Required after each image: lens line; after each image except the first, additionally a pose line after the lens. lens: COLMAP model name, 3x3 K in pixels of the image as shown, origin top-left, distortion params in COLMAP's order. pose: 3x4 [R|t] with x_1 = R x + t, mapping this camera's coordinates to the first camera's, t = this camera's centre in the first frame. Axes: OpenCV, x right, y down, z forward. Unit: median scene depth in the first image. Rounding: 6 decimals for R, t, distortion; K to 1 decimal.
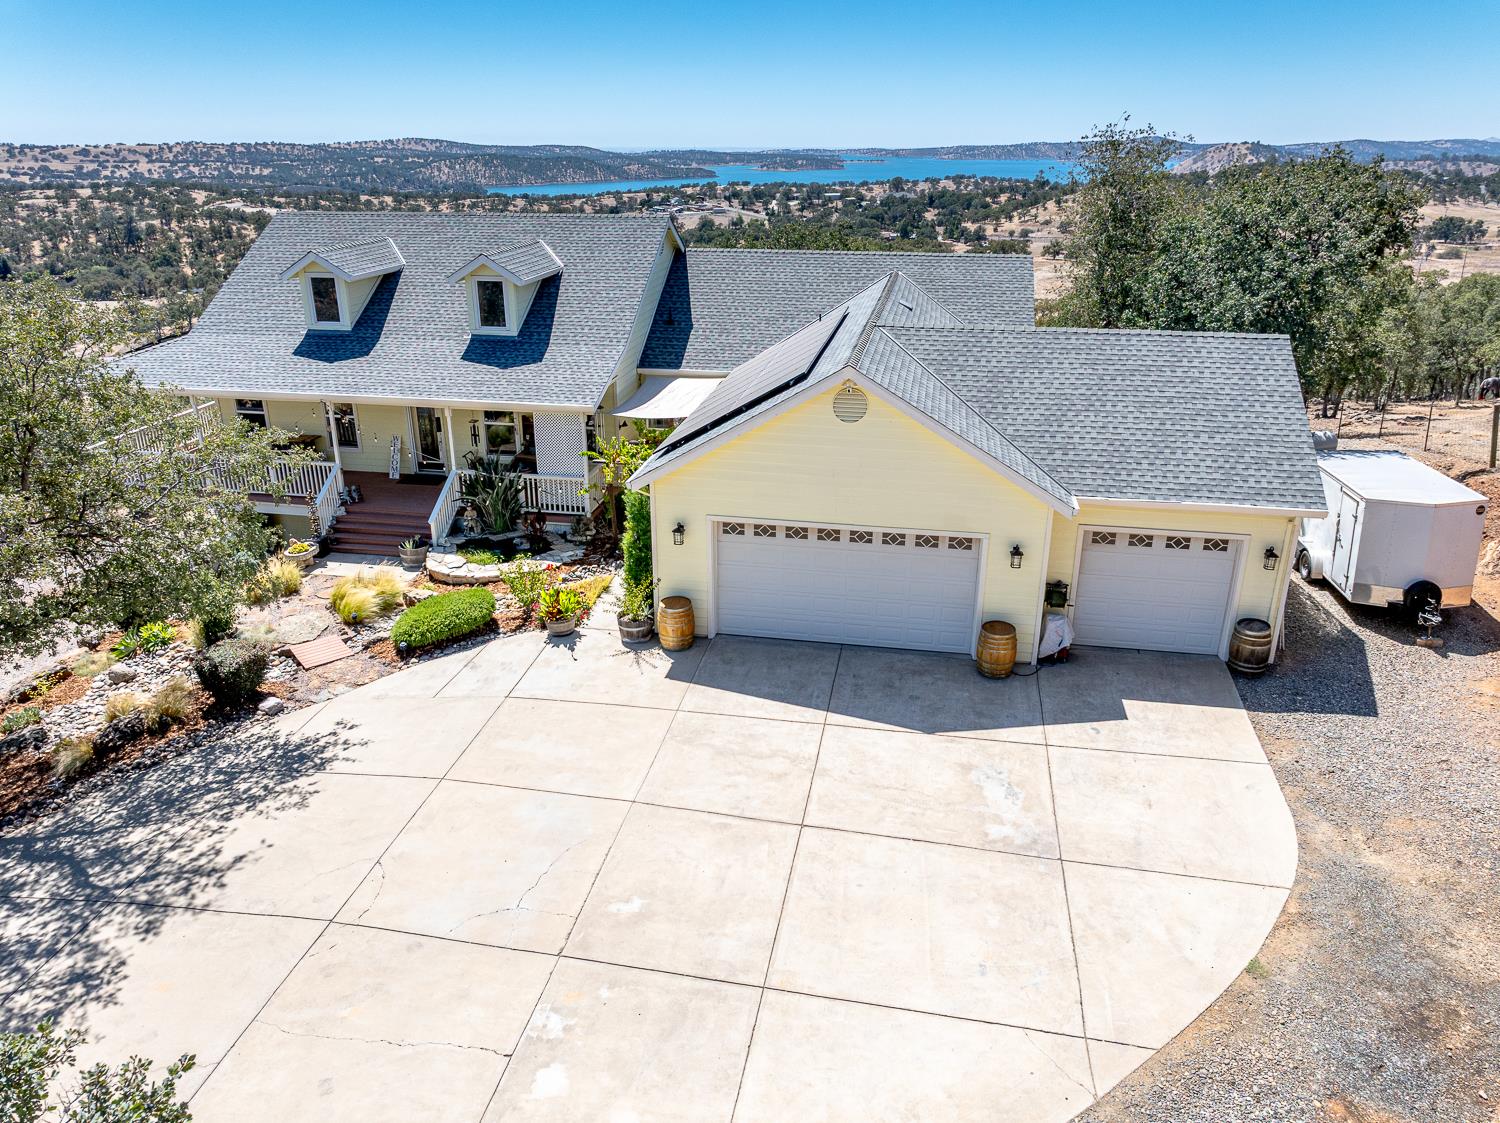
lens RADIAL K [[1049.4, 0, 752.8], [0, 1049.4, 553.6], [0, 0, 1]] dist [-0.039069, 0.025979]
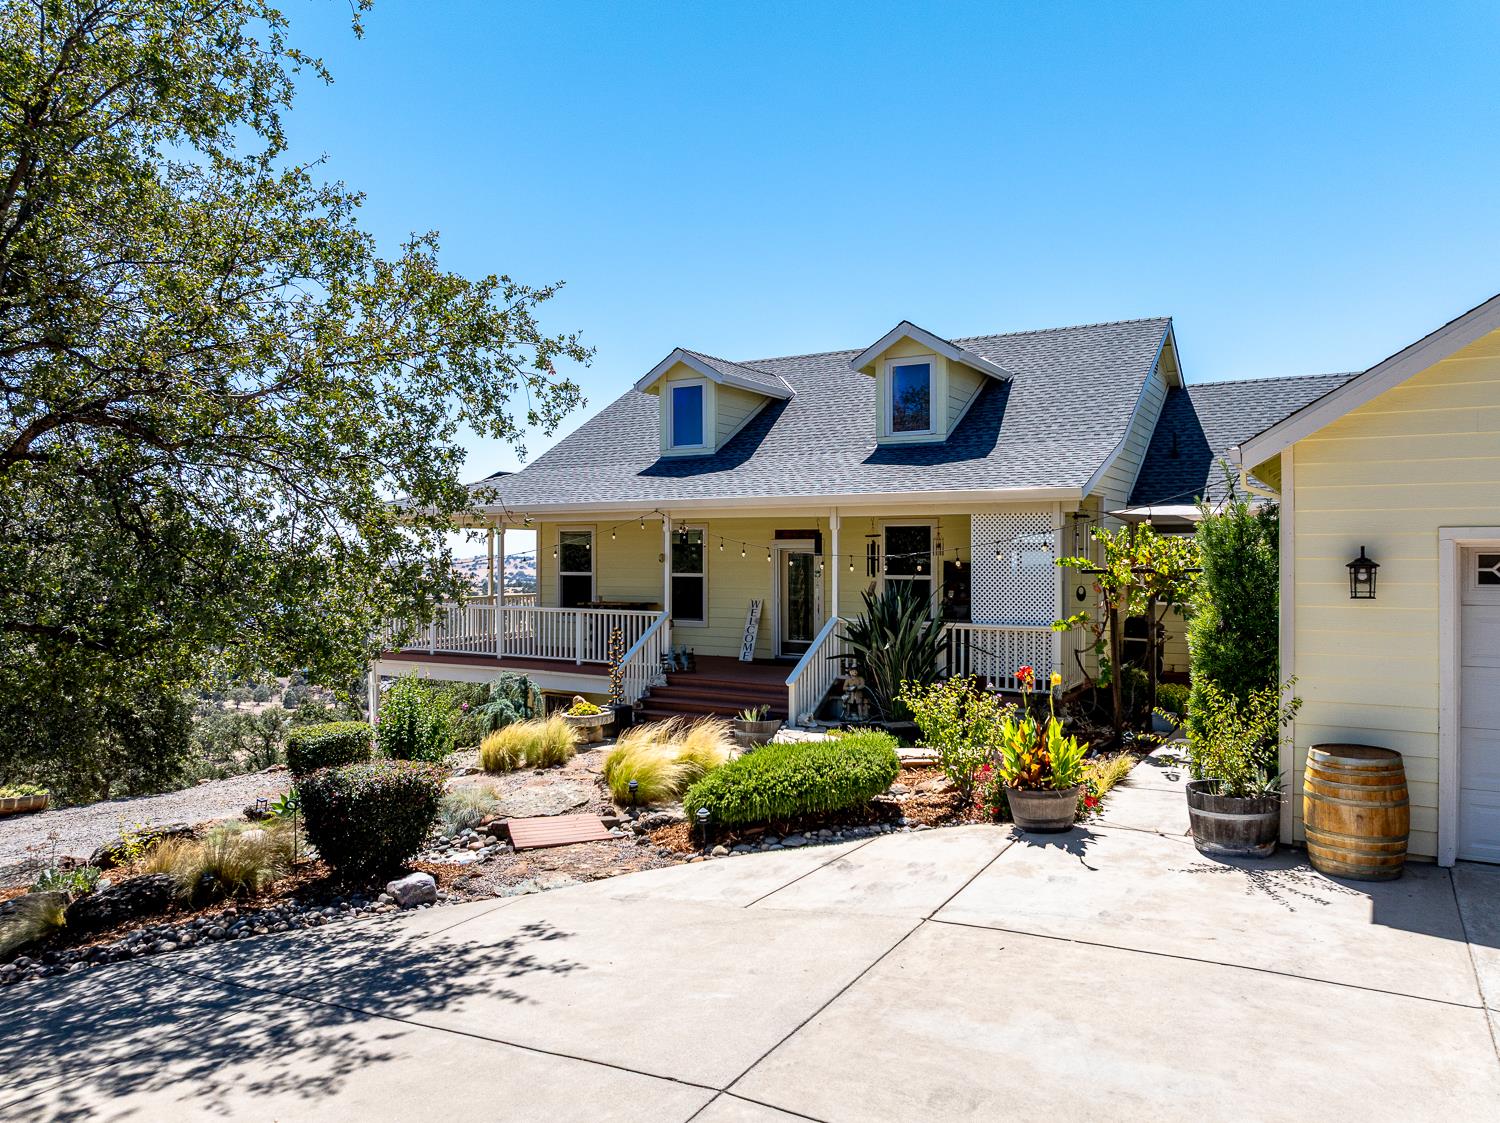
lens RADIAL K [[1049.4, 0, 752.8], [0, 1049.4, 553.6], [0, 0, 1]] dist [-0.039069, 0.025979]
pose [[0.938317, -0.002664, -0.345766, -0.142731], [-0.125596, 0.929047, -0.347991, 0.134020], [0.322160, 0.369953, 0.871405, 0.526555]]
